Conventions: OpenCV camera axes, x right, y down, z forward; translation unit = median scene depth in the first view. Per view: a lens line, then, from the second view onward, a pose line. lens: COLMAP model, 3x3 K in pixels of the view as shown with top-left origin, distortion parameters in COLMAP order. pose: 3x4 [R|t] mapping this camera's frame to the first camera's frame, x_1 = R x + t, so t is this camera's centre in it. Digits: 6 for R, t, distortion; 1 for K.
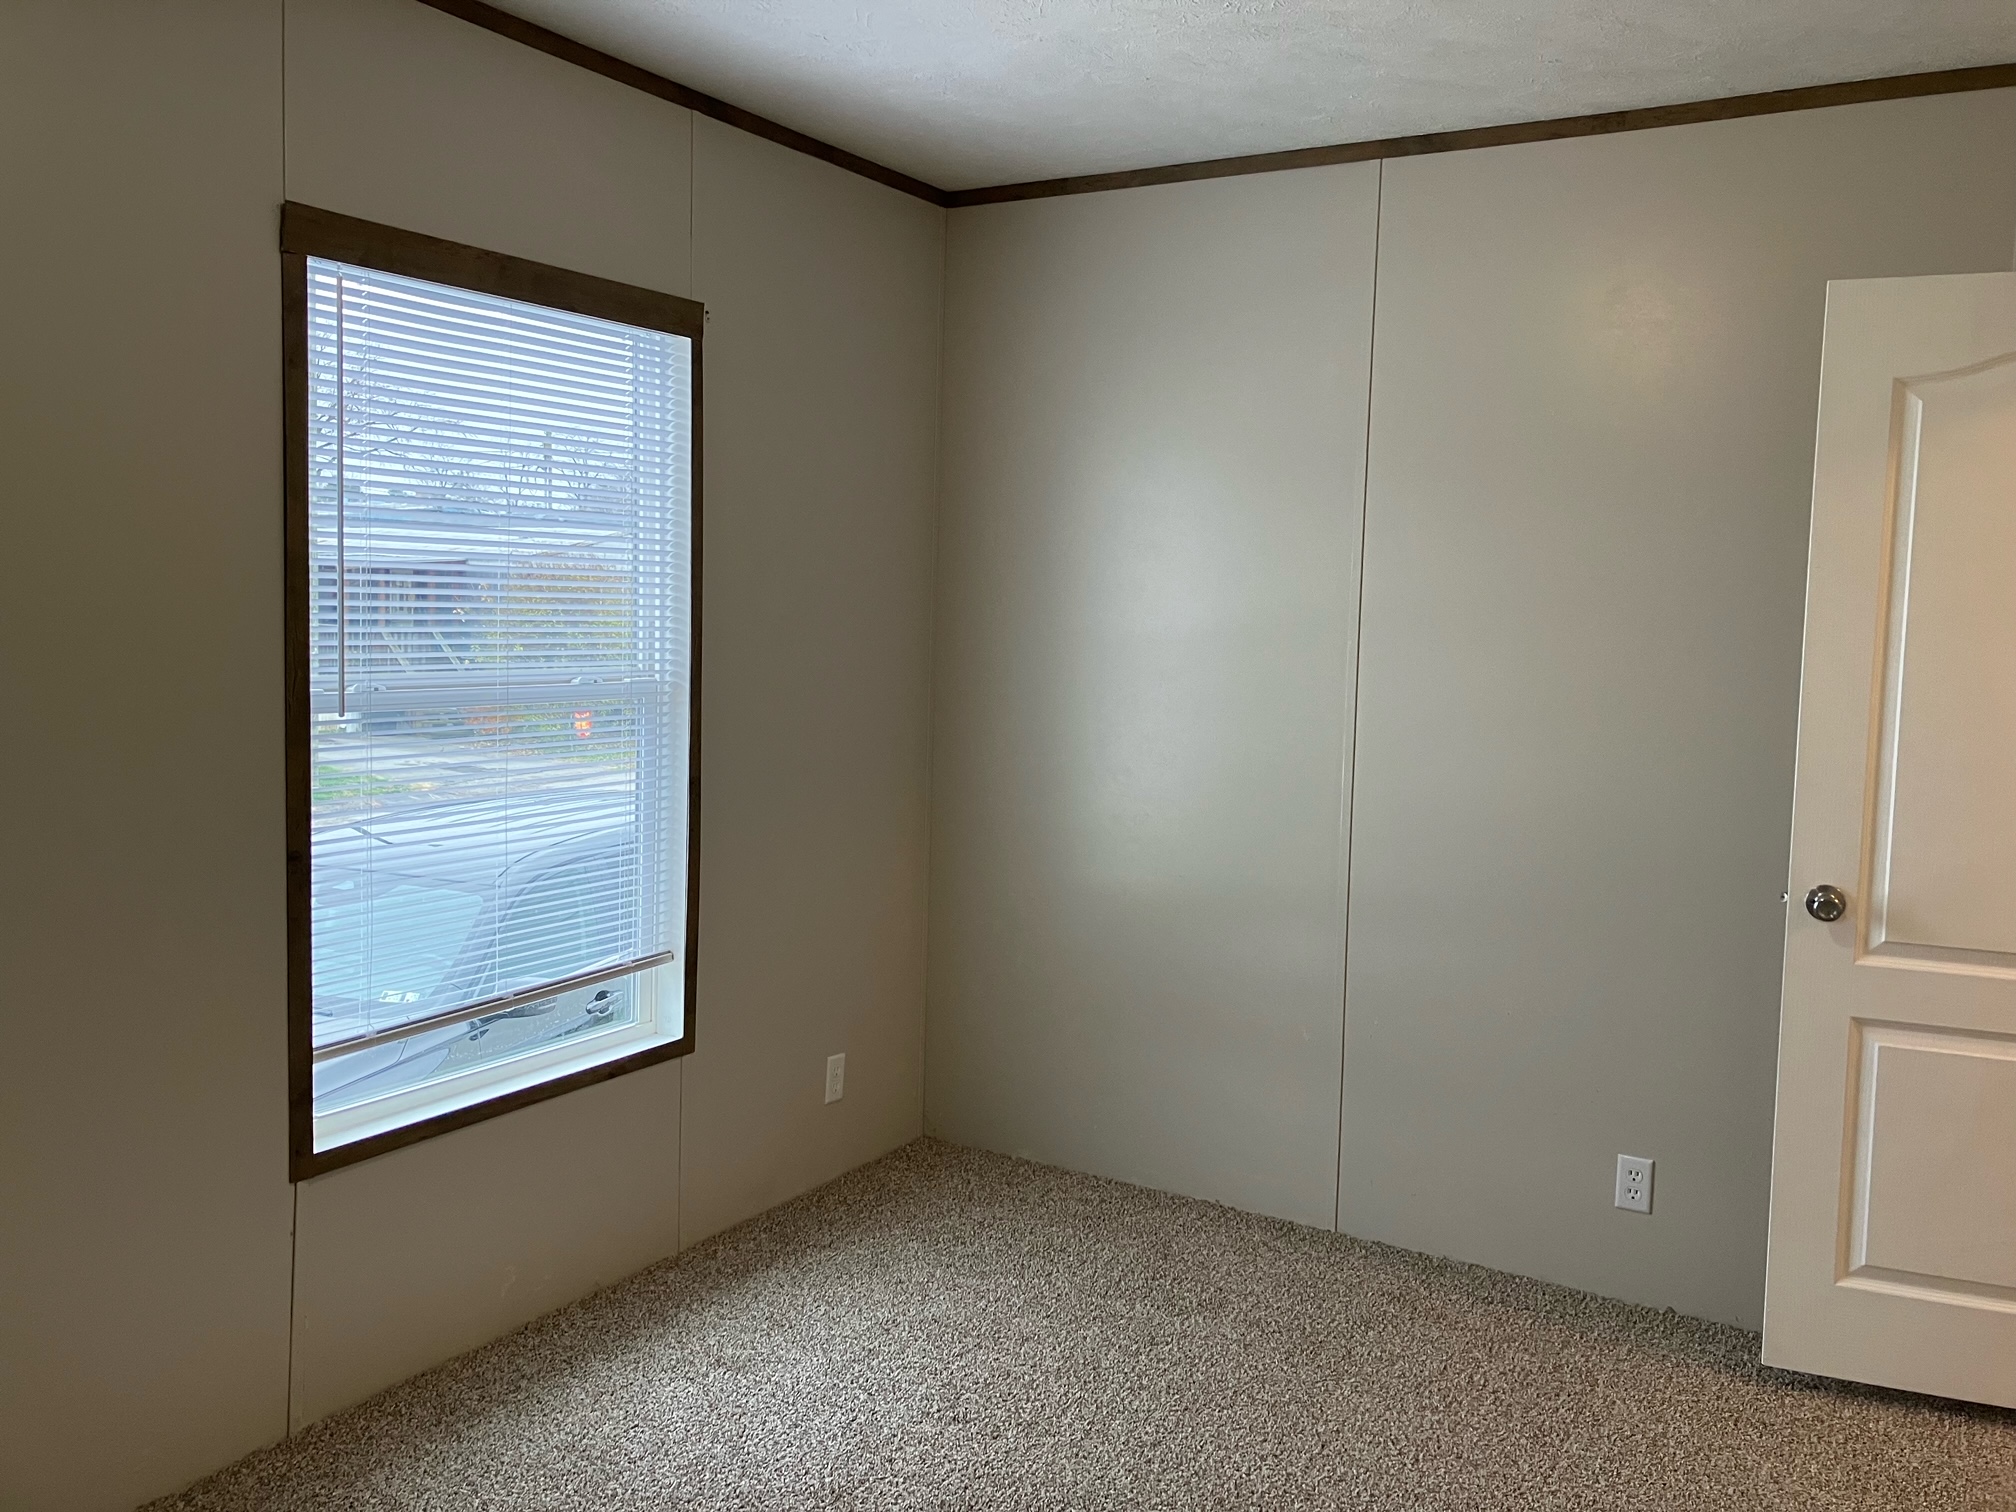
lens RADIAL K [[1639.7, 0, 1027.0], [0, 1639.7, 718.9], [0, 0, 1]] dist [-0.001846, -0.000444]
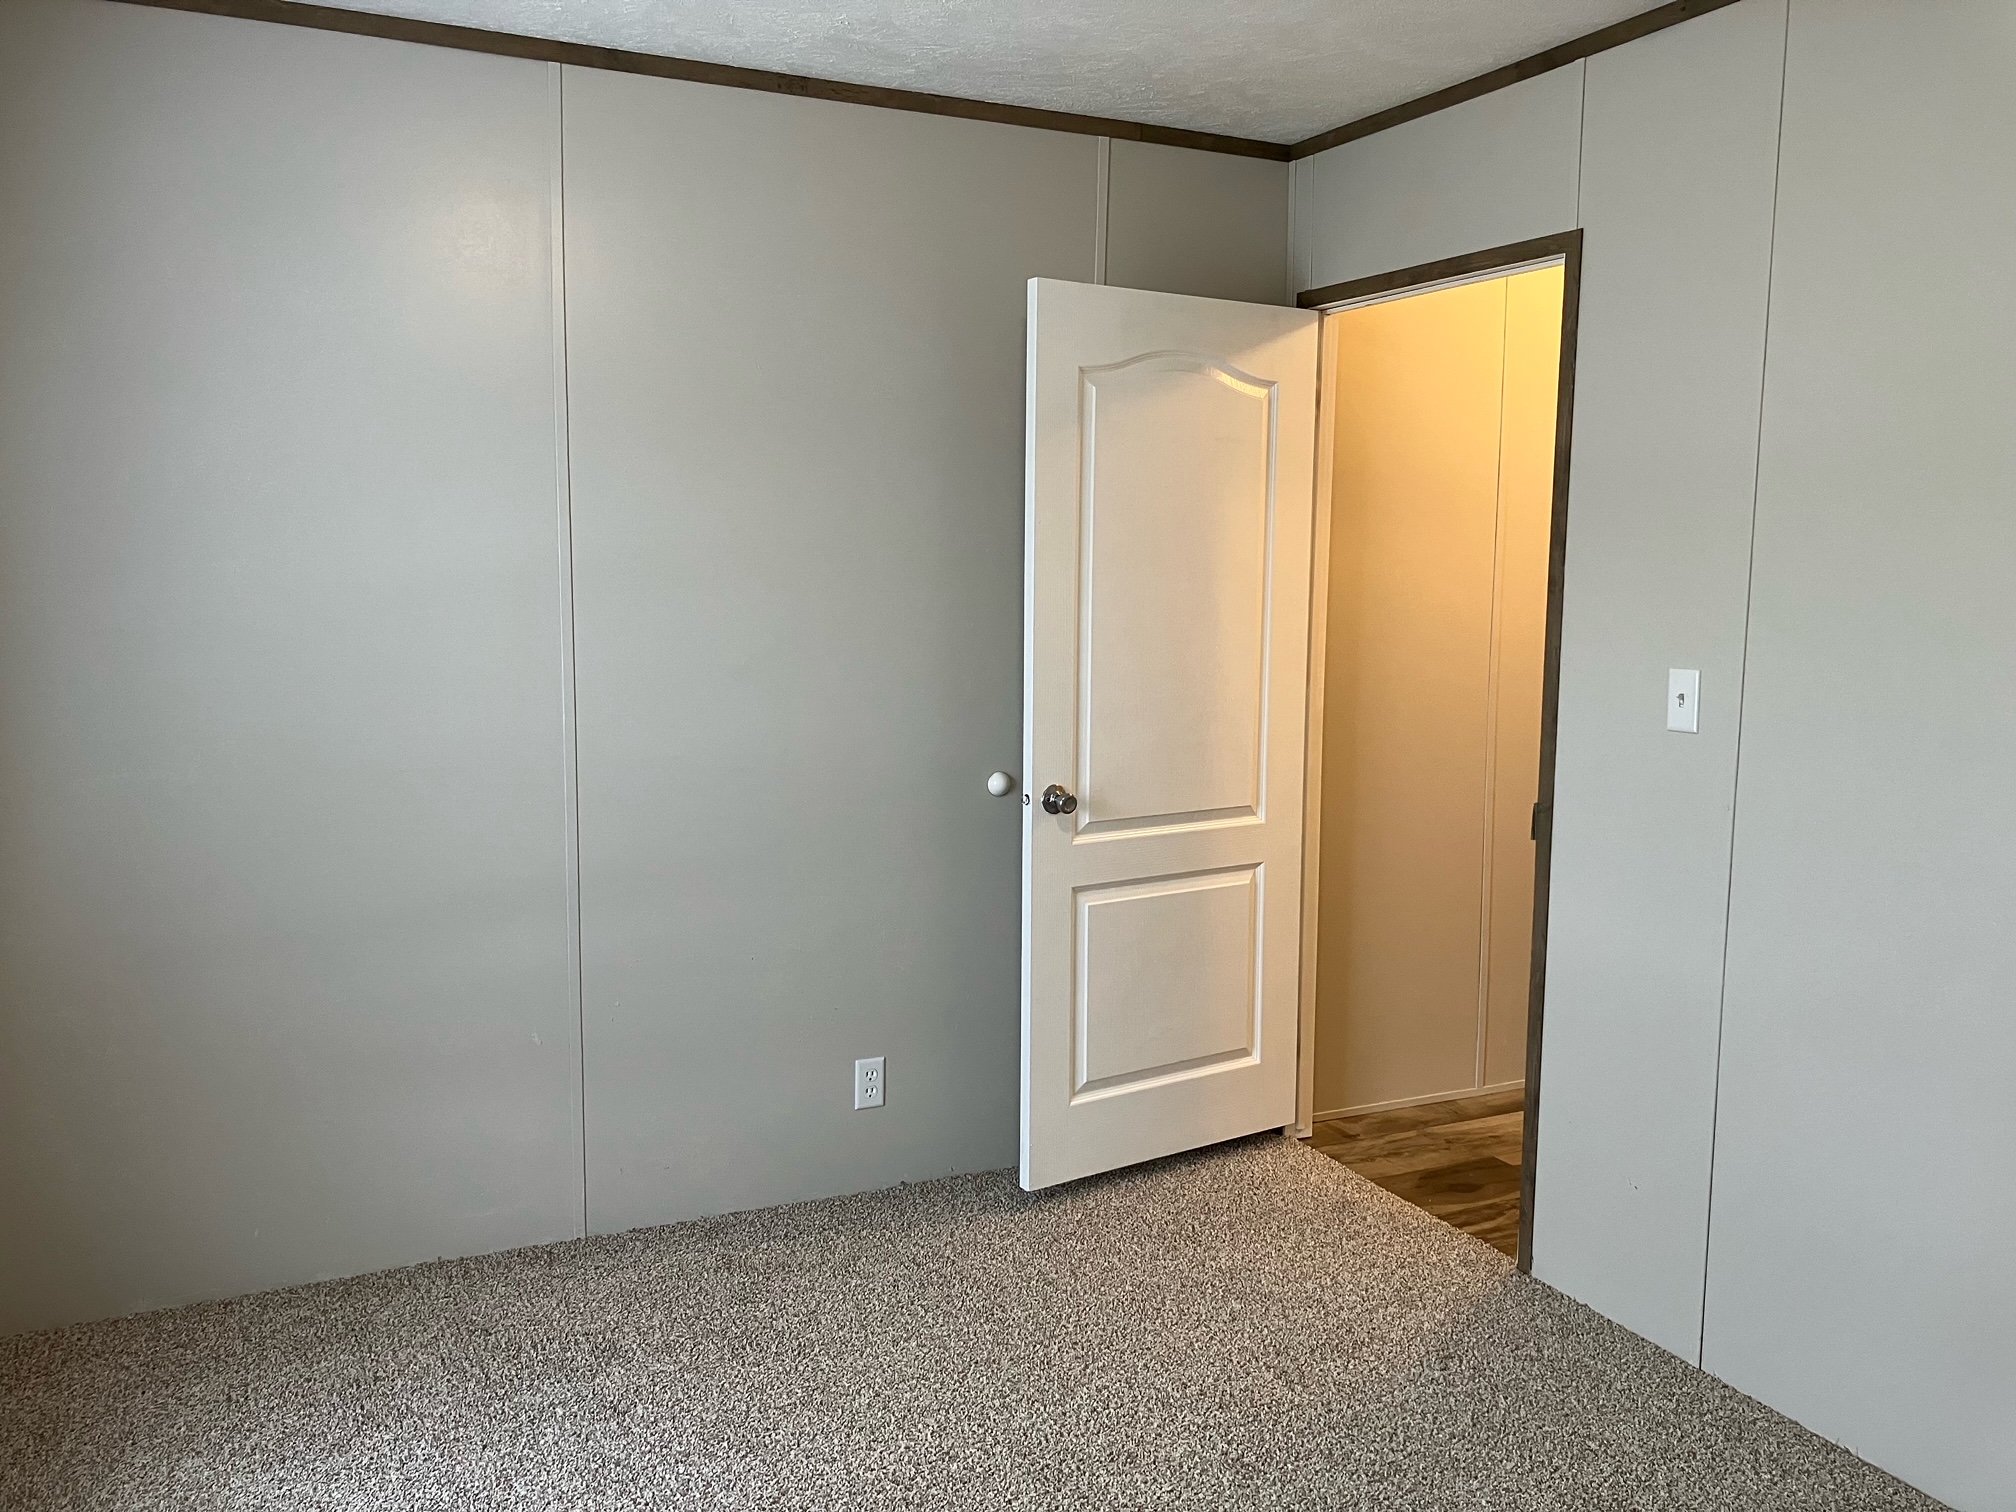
lens RADIAL K [[1639.7, 0, 1027.0], [0, 1639.7, 718.9], [0, 0, 1]] dist [-0.001846, -0.000444]
pose [[0.540790, -0.107297, 0.834286, -0.522584], [0.065954, 0.994186, 0.085109, -0.050718], [-0.838568, 0.008998, 0.544722, 0.353252]]
